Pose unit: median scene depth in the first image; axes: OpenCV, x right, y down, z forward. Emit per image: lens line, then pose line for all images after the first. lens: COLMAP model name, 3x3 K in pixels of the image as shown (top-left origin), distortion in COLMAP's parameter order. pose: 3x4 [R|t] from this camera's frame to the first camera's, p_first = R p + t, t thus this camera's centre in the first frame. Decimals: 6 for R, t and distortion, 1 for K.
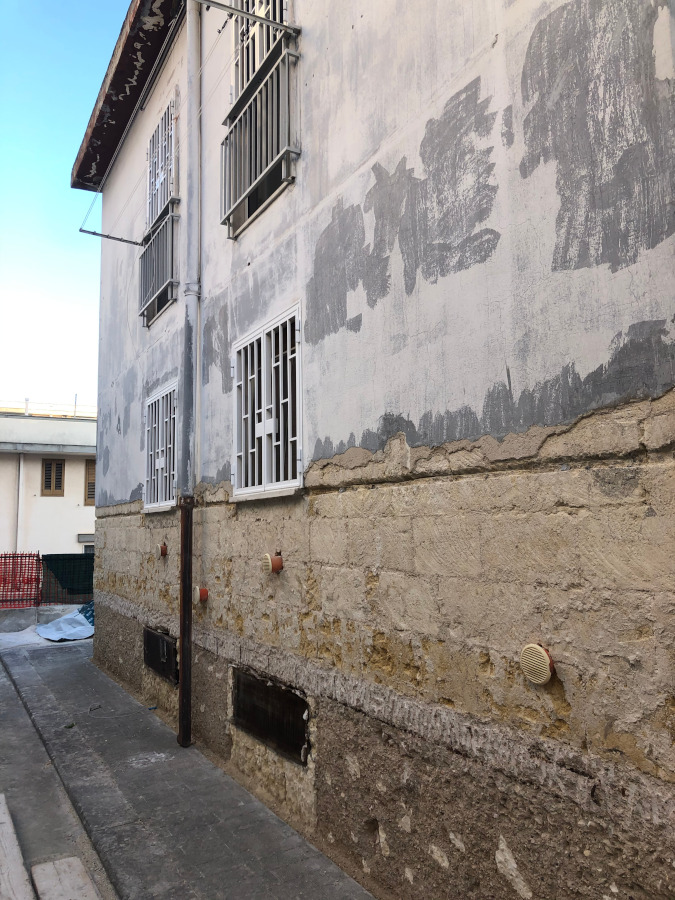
lens RADIAL K [[748.3, 0, 335.4], [0, 748.3, 447.3], [0, 0, 1]] dist [0.038410, -0.027952]
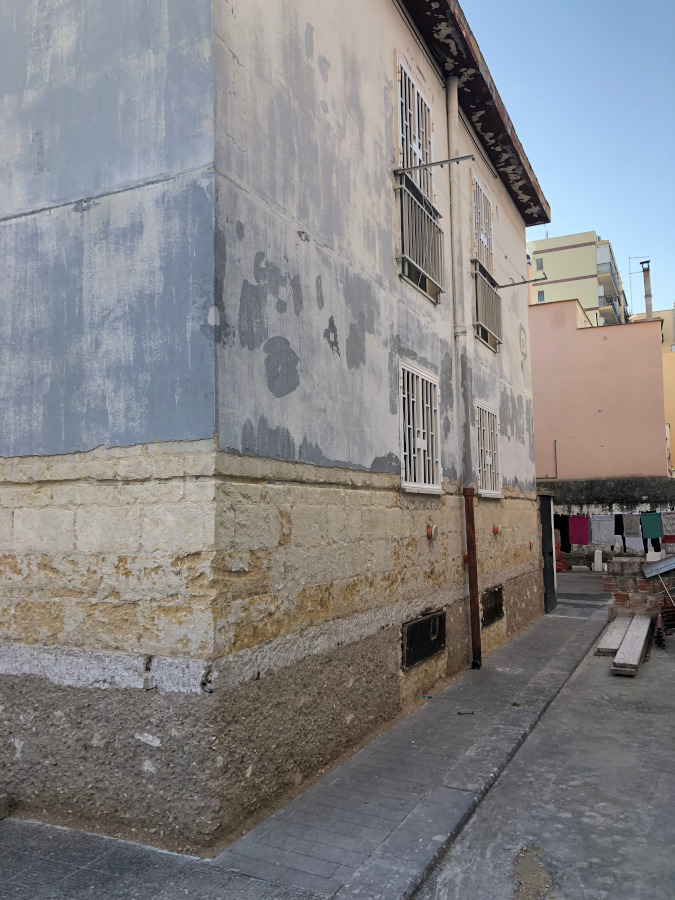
lens RADIAL K [[748.3, 0, 335.8], [0, 748.3, 450.6], [0, 0, 1]] dist [0.038410, -0.027952]
pose [[-0.606634, 0.093538, 0.789459, -0.895989], [-0.064225, 0.984041, -0.165944, 0.190921], [-0.792383, -0.151371, -0.590945, 1.594633]]
